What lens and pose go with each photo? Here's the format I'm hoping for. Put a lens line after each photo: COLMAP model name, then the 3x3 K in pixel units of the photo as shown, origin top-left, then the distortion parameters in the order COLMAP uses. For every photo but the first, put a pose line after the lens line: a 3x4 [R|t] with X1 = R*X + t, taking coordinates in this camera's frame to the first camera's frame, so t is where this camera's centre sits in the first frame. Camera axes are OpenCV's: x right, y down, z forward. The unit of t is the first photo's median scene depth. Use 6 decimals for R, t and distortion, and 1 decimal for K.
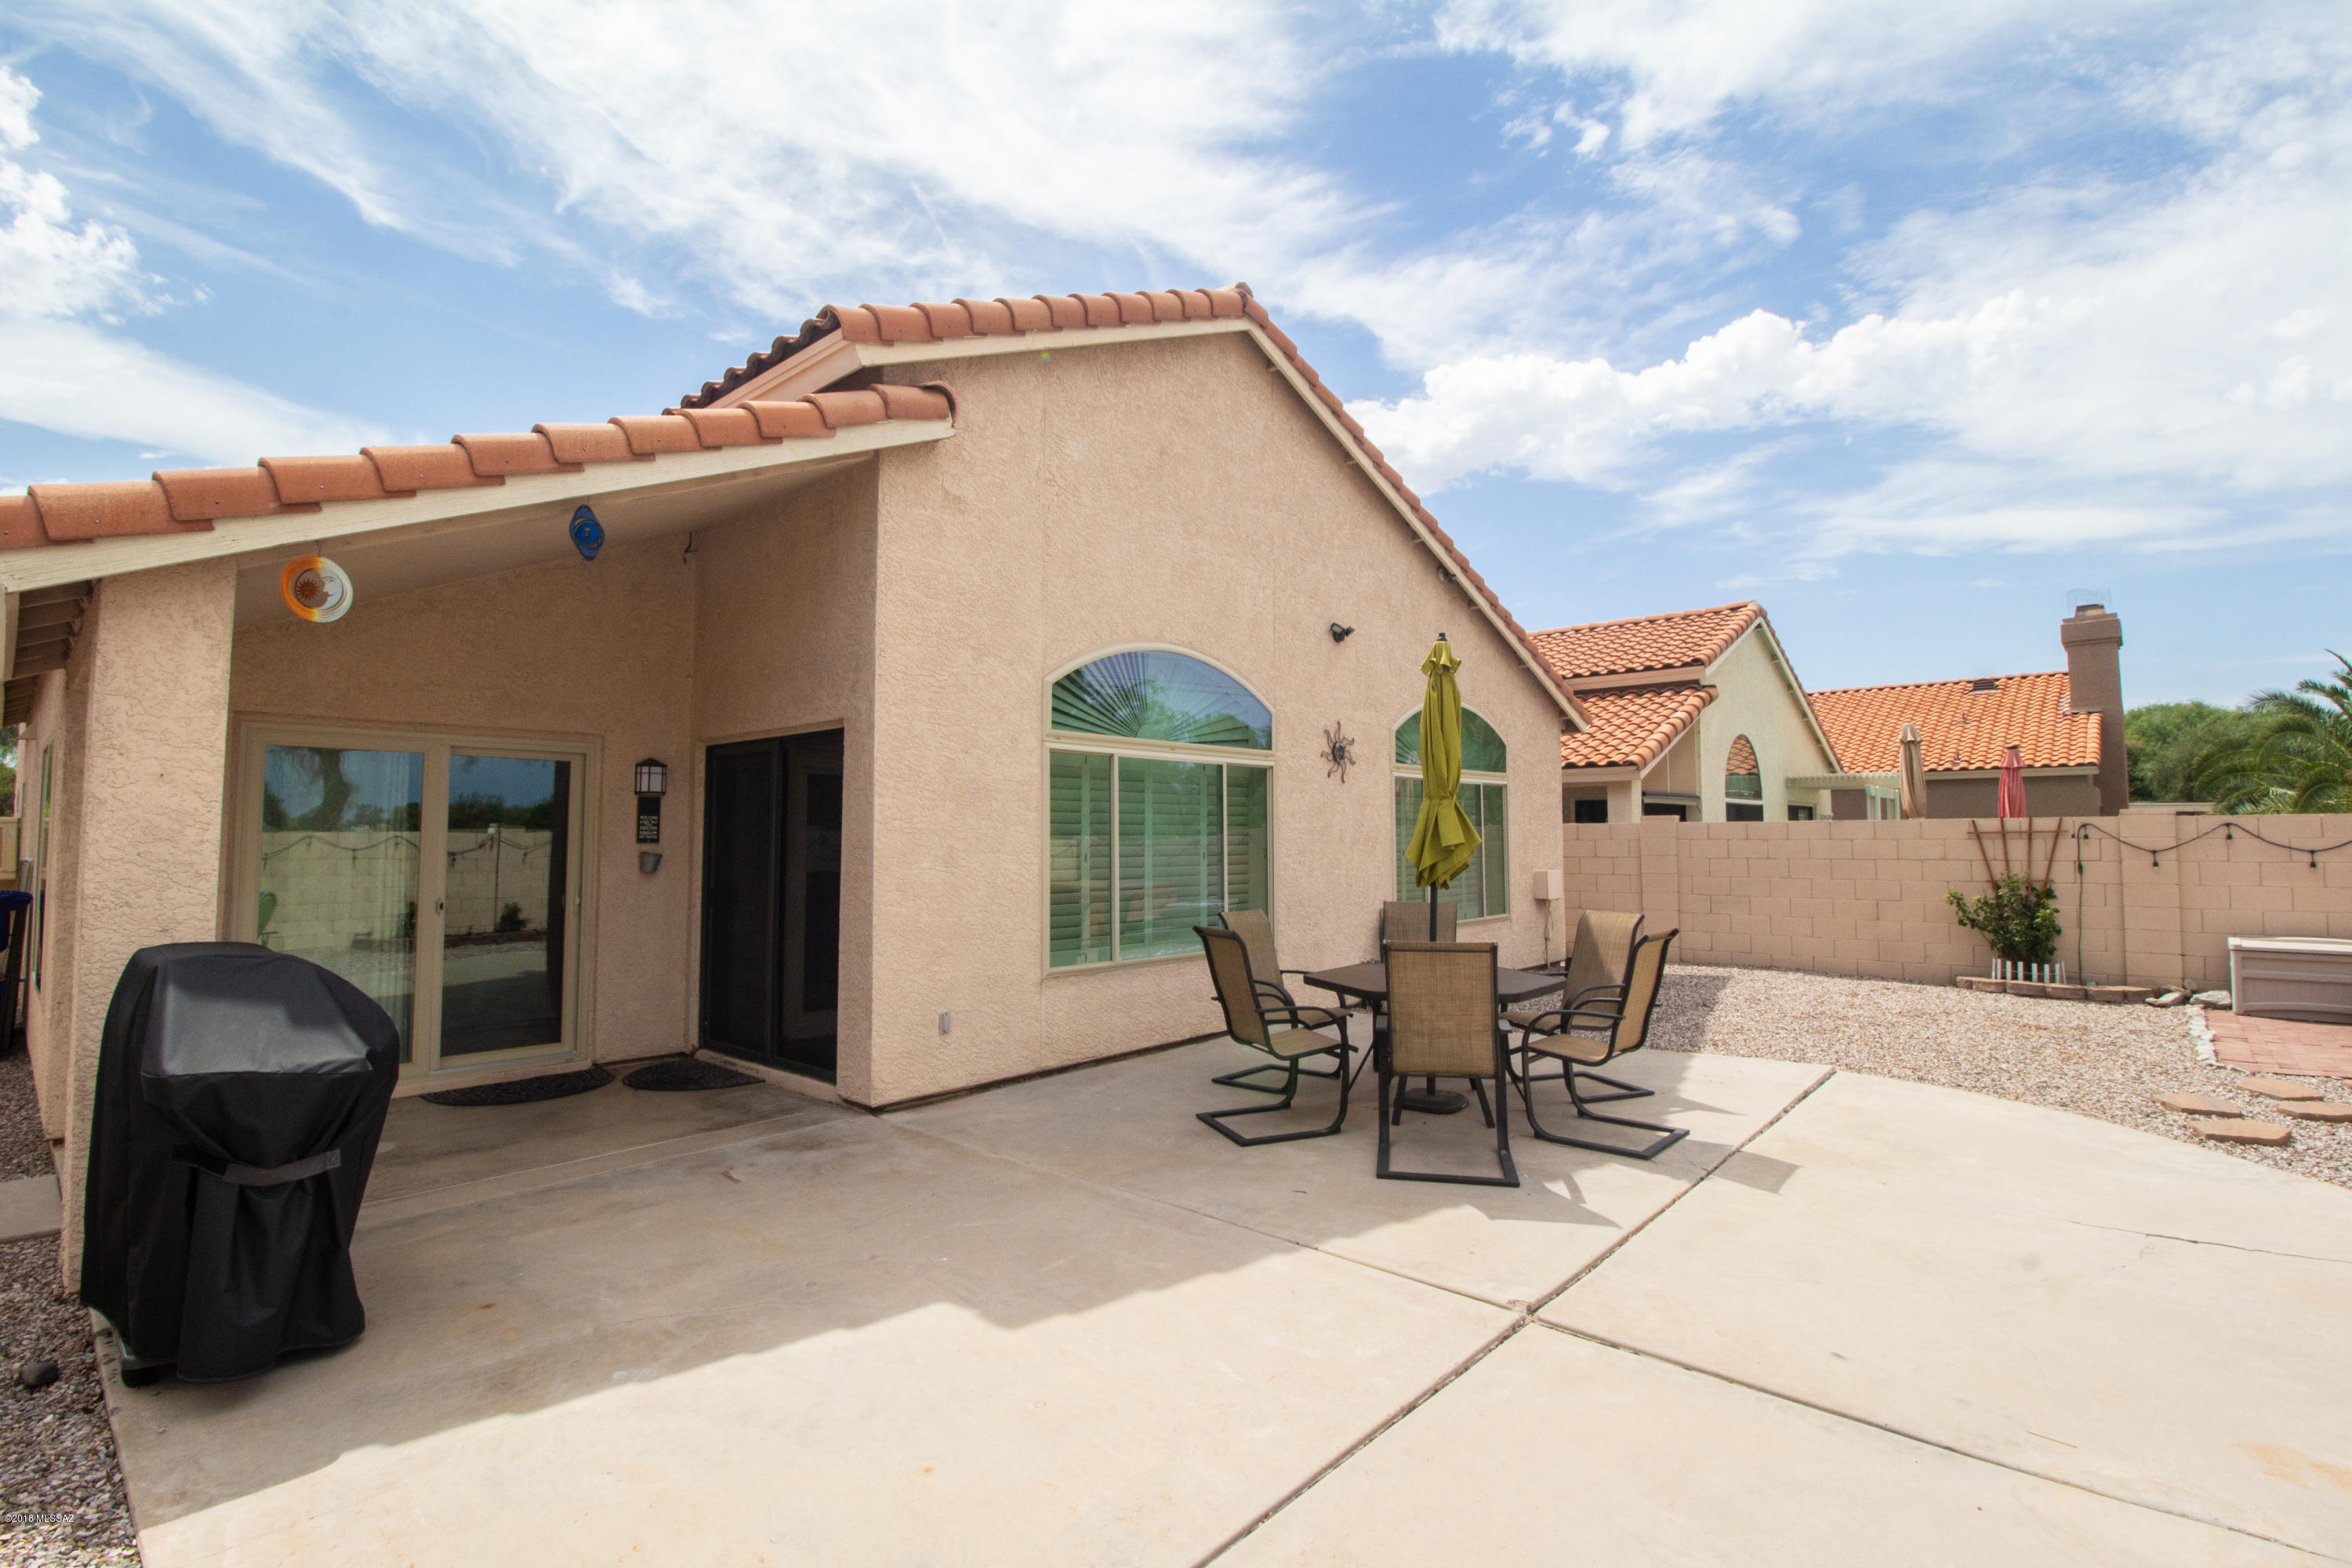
lens RADIAL K [[1085.7, 0, 1176.2], [0, 1085.7, 778.9], [0, 0, 1]] dist [-0.005709, -0.005430]
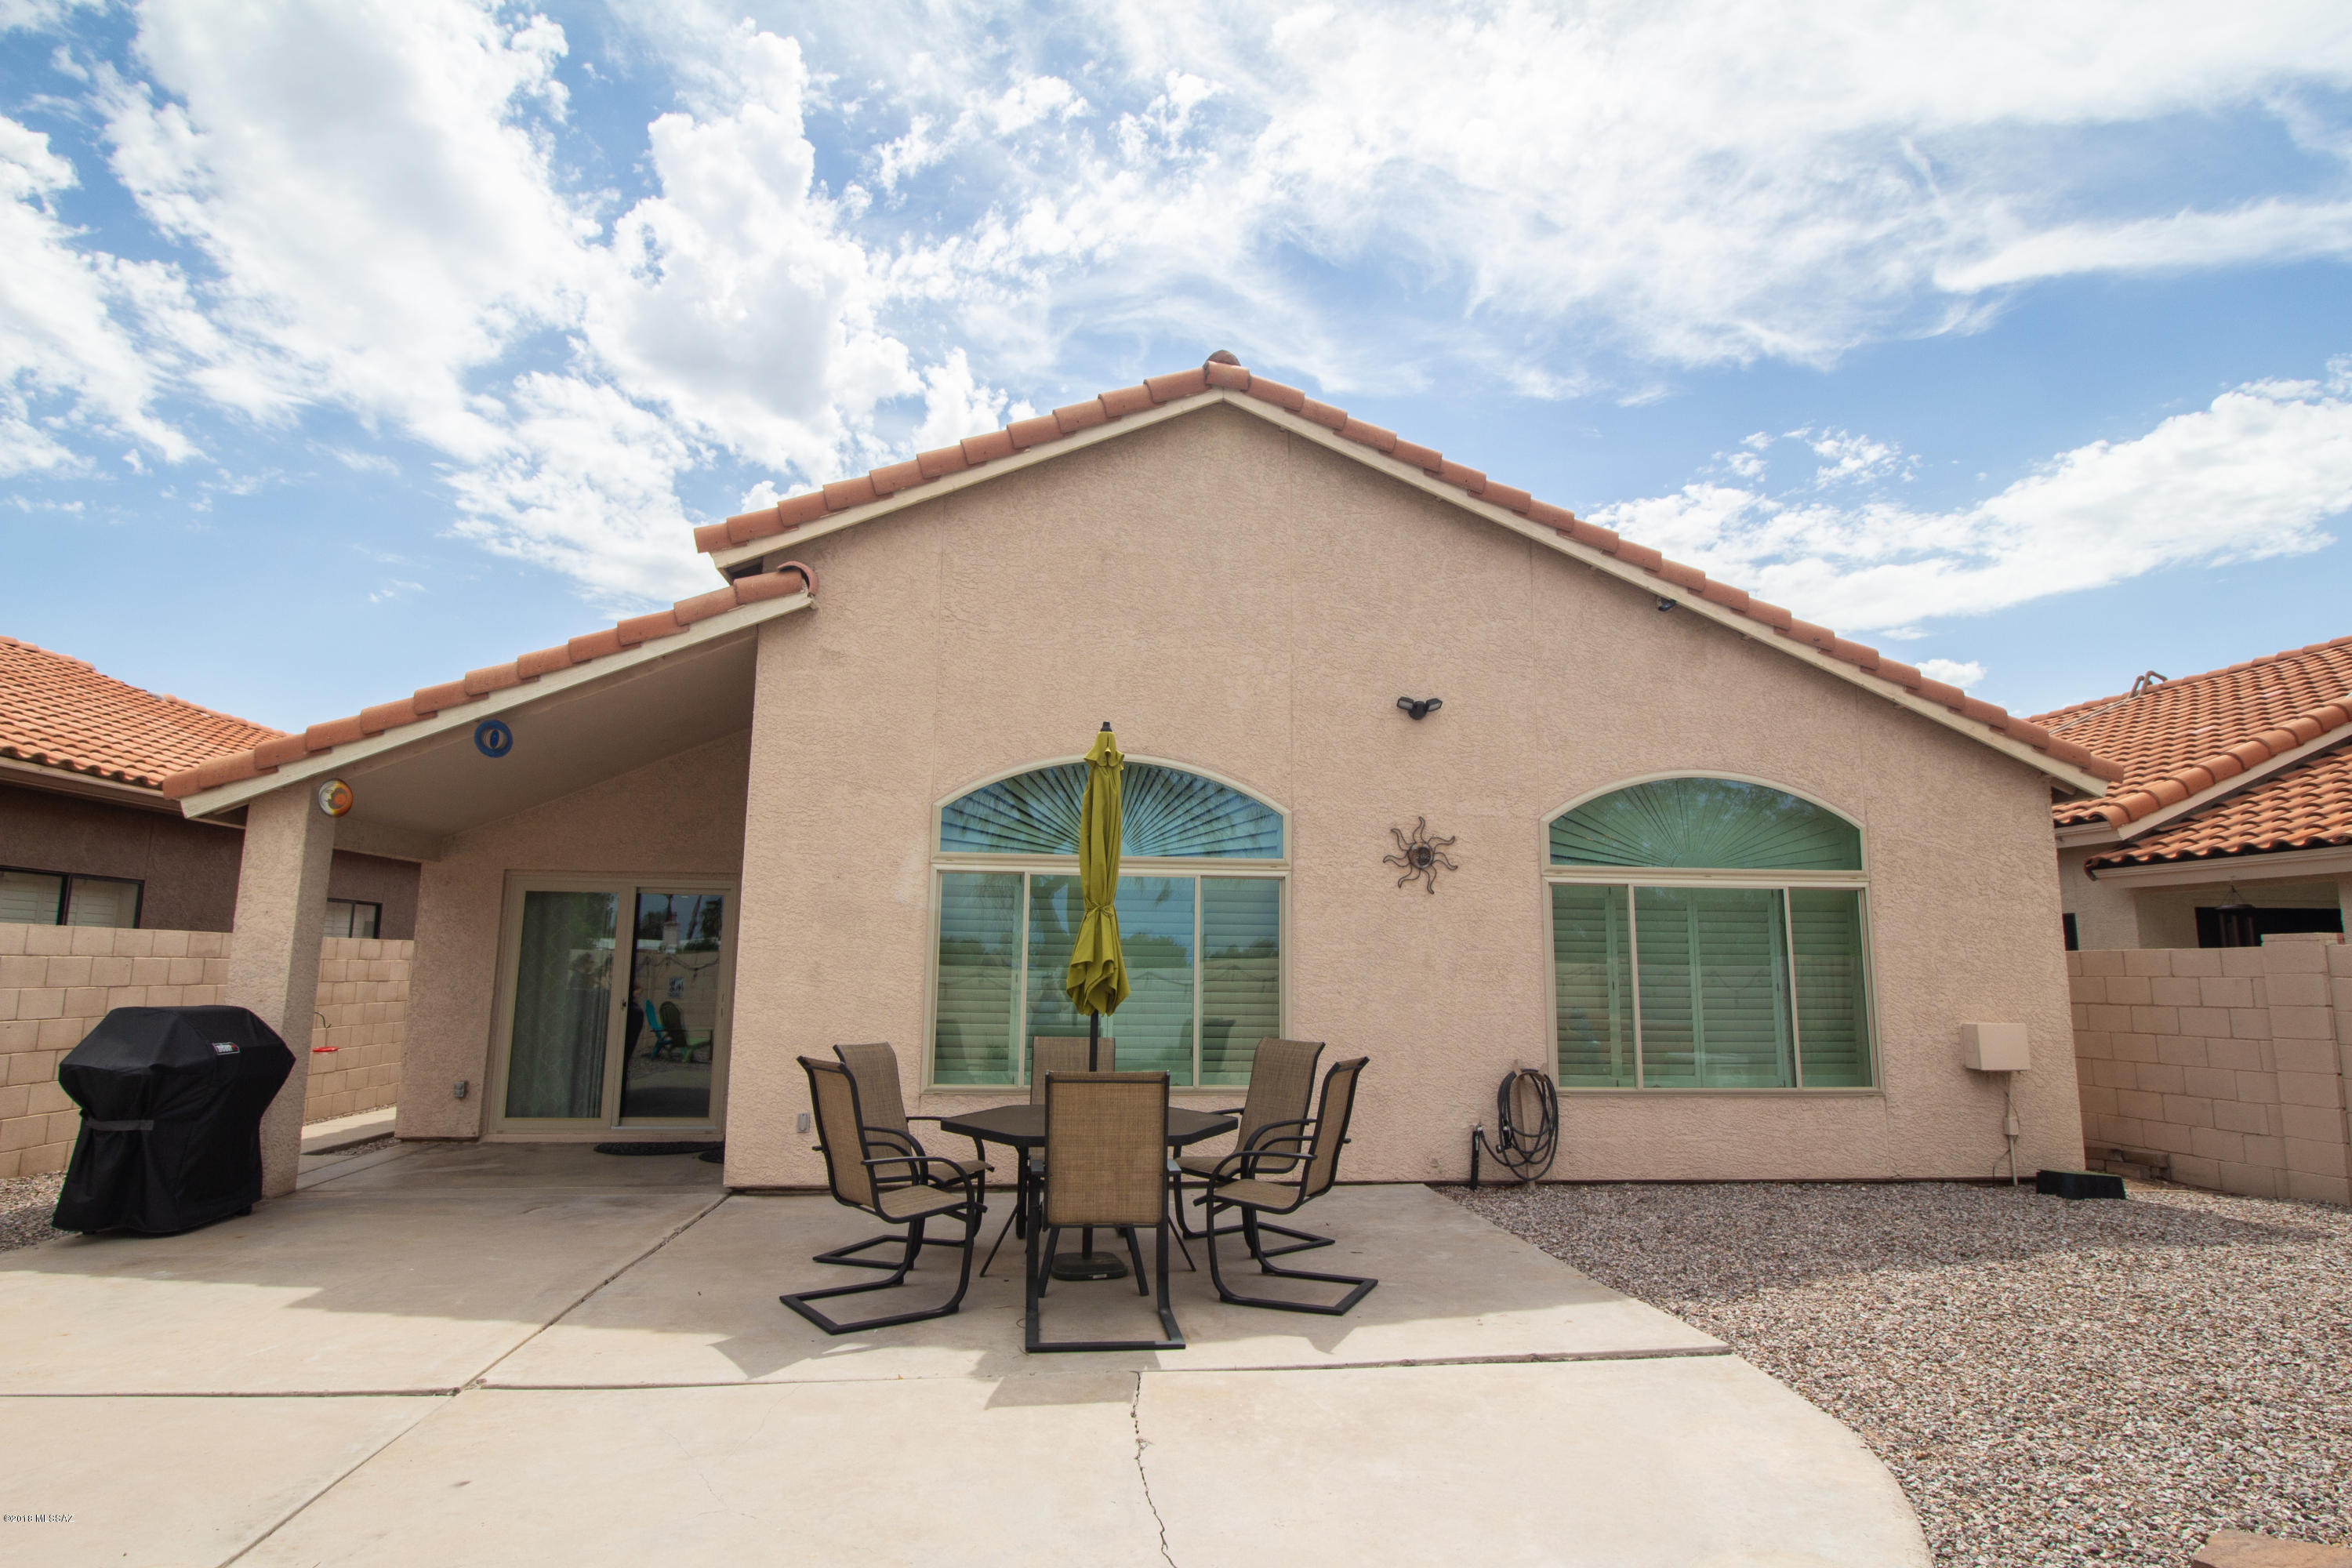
lens RADIAL K [[1297.7, 0, 1176.2], [0, 1297.7, 778.1], [0, 0, 1]] dist [-0.003285, -0.003848]
pose [[0.744246, -0.093385, -0.661345, 0.900795], [0.024454, 0.993323, -0.112743, 0.030684], [0.667458, 0.067736, 0.741561, 0.228130]]
